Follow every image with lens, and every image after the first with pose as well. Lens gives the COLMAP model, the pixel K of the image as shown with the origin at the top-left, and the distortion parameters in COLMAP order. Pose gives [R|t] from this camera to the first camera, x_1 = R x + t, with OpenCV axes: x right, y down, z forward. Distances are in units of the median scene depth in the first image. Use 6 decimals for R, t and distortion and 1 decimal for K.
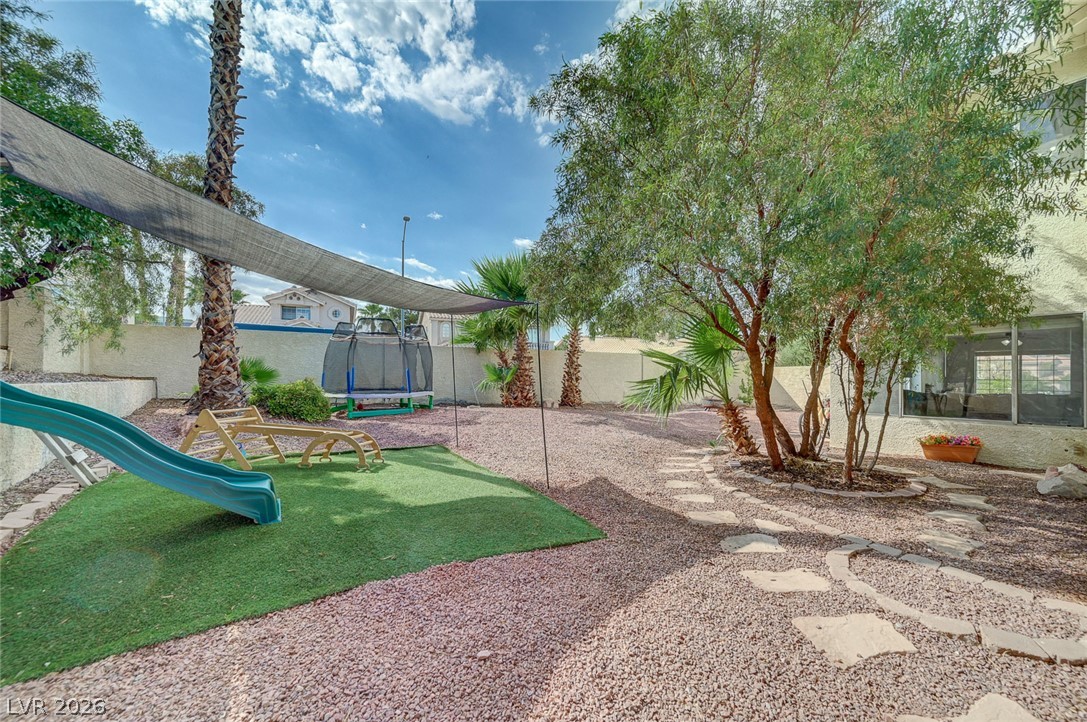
lens RADIAL K [[428.2, 0, 549.3], [0, 428.2, 371.3], [0, 0, 1]] dist [0.001989, 0.001085]
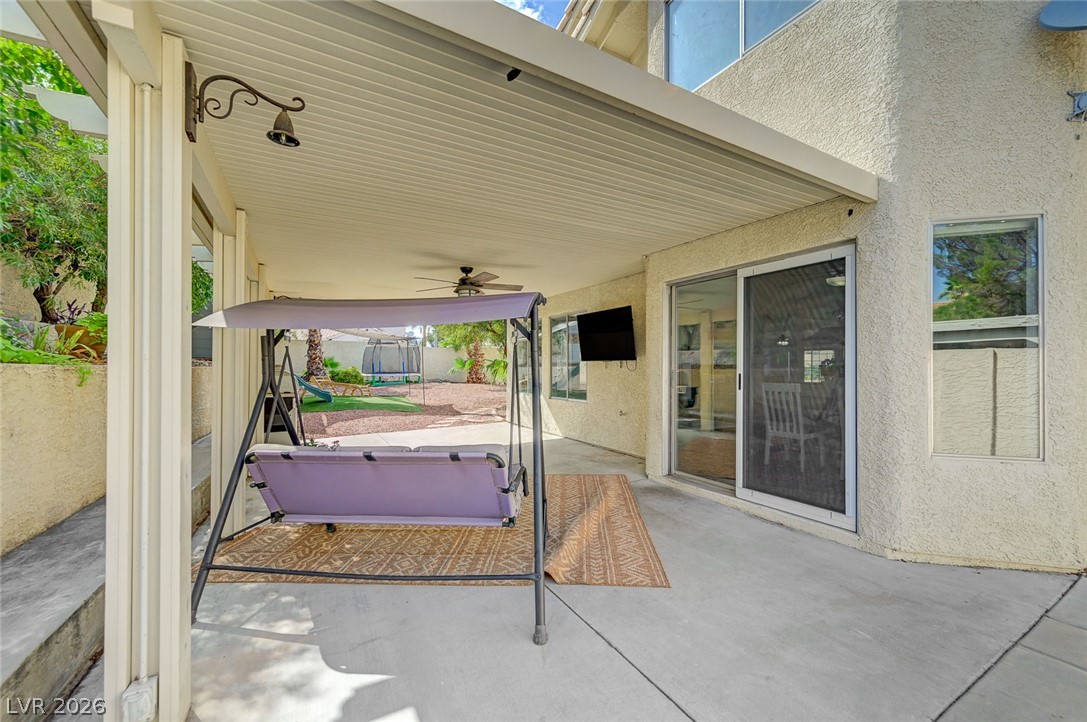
lens RADIAL K [[428.2, 0, 541.8], [0, 428.2, 363.4], [0, 0, 1]] dist [0.001989, 0.001085]
pose [[0.988270, -0.001614, -0.152709, 0.669322], [0.002389, 0.999985, 0.004896, -0.005500], [0.152699, -0.005204, 0.988259, -0.930263]]
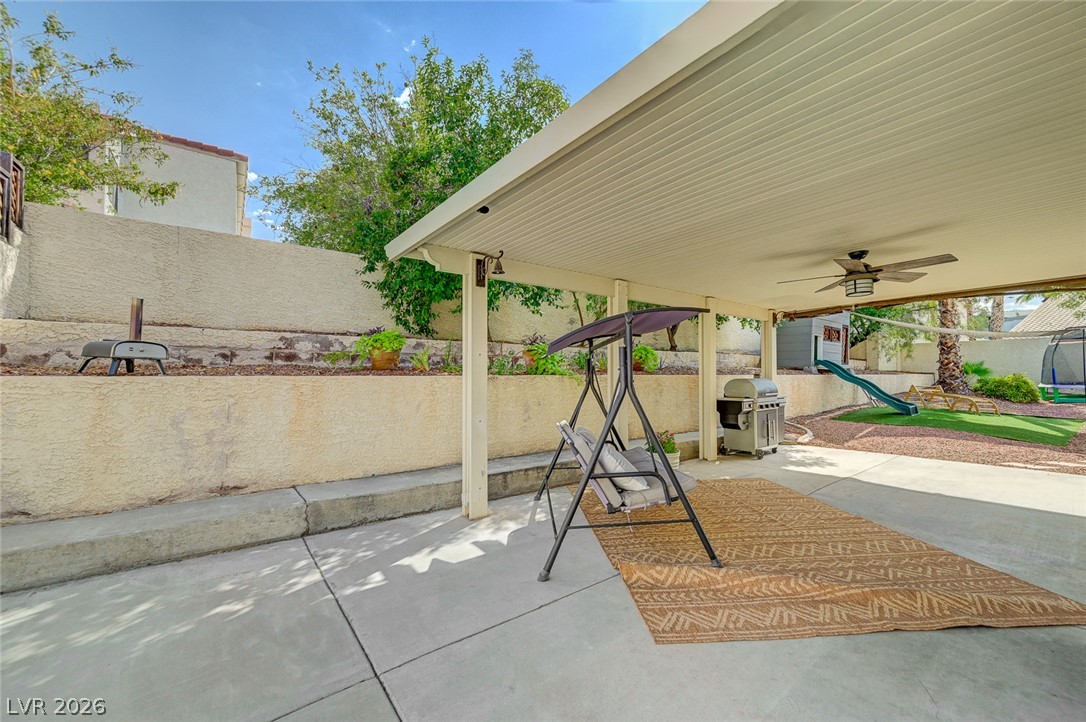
lens RADIAL K [[427.8, 0, 550.2], [0, 427.8, 362.4], [0, 0, 1]] dist [0.001989, 0.001085]
pose [[-0.010374, -0.025883, -0.999611, 1.005602], [0.014377, 0.999558, -0.026031, -0.006738], [0.999843, -0.014642, -0.009997, -0.646891]]
